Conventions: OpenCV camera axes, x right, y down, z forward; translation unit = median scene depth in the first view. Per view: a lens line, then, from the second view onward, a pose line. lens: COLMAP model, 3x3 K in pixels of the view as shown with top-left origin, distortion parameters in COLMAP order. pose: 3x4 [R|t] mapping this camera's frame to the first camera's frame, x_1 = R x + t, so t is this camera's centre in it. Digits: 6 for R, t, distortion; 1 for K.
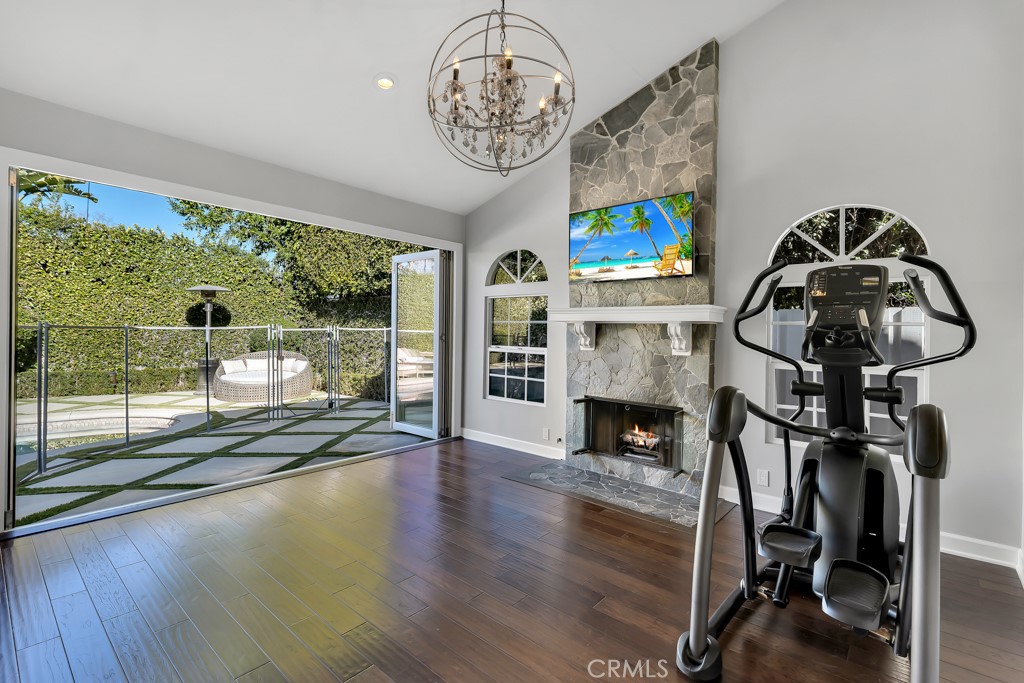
lens RADIAL K [[459.6, 0, 512.0], [0, 459.6, 341.5], [0, 0, 1]] dist [-0.000151, -0.000193]
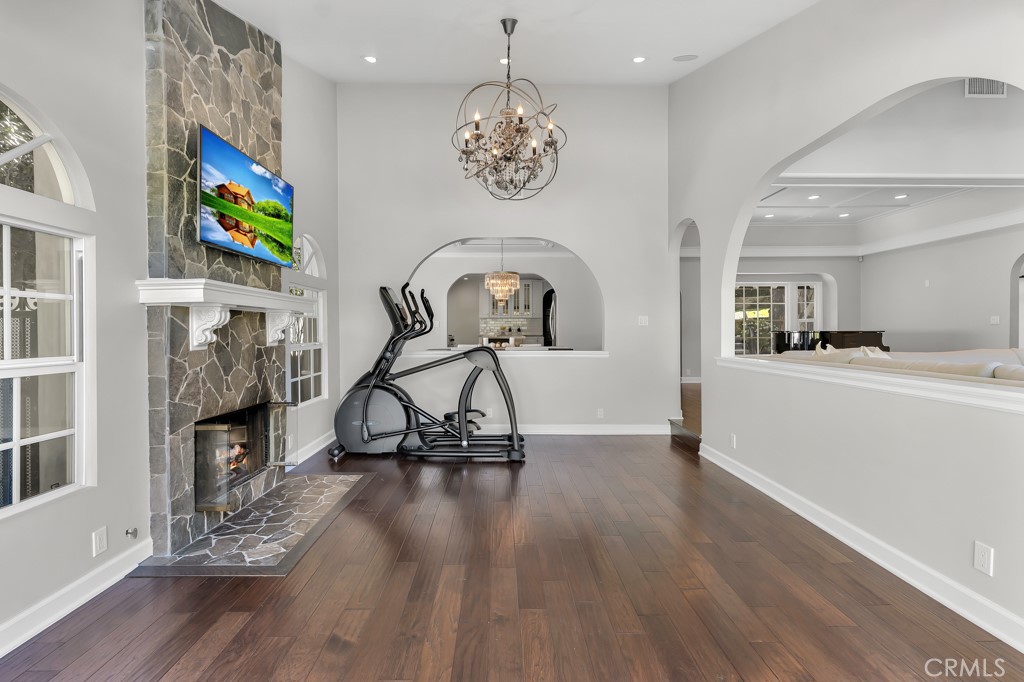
lens RADIAL K [[459.6, 0, 512.0], [0, 459.6, 341.0], [0, 0, 1]] dist [-0.000151, -0.000193]
pose [[-0.654561, -0.035574, 0.755172, -0.551811], [-0.000783, 0.998924, 0.046378, -0.019662], [-0.756009, 0.029766, -0.653884, 1.004714]]
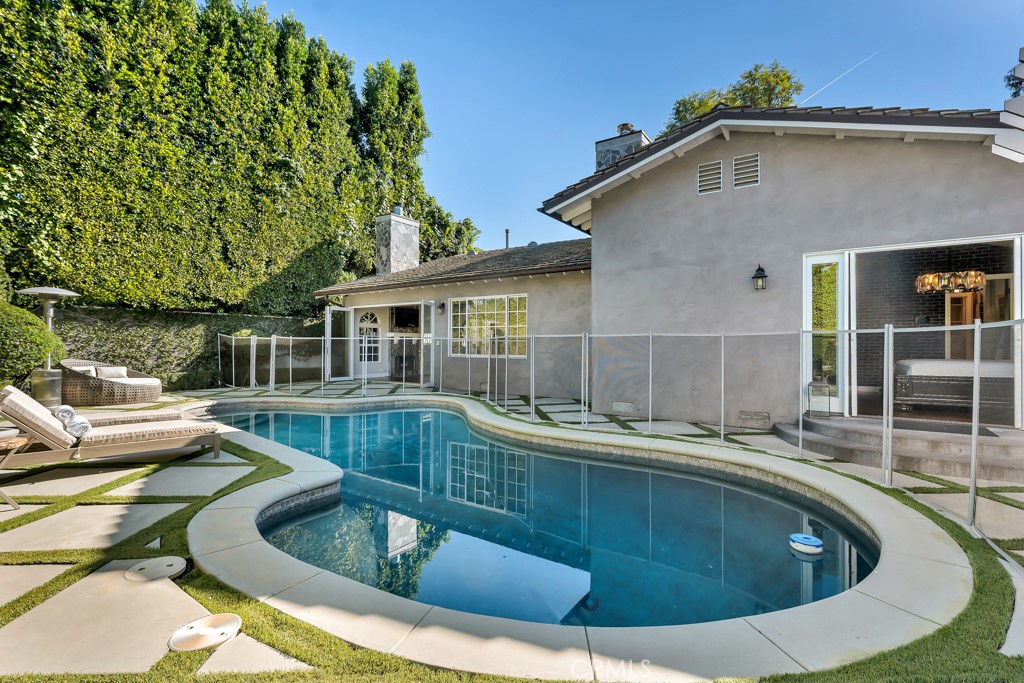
lens RADIAL K [[459.6, 0, 512.0], [0, 459.6, 341.5], [0, 0, 1]] dist [-0.000151, -0.000193]
pose [[-0.051261, -0.010355, 0.998632, -3.368320], [0.011213, 0.999877, 0.010943, -0.030332], [-0.998622, 0.011758, -0.051138, 0.231885]]
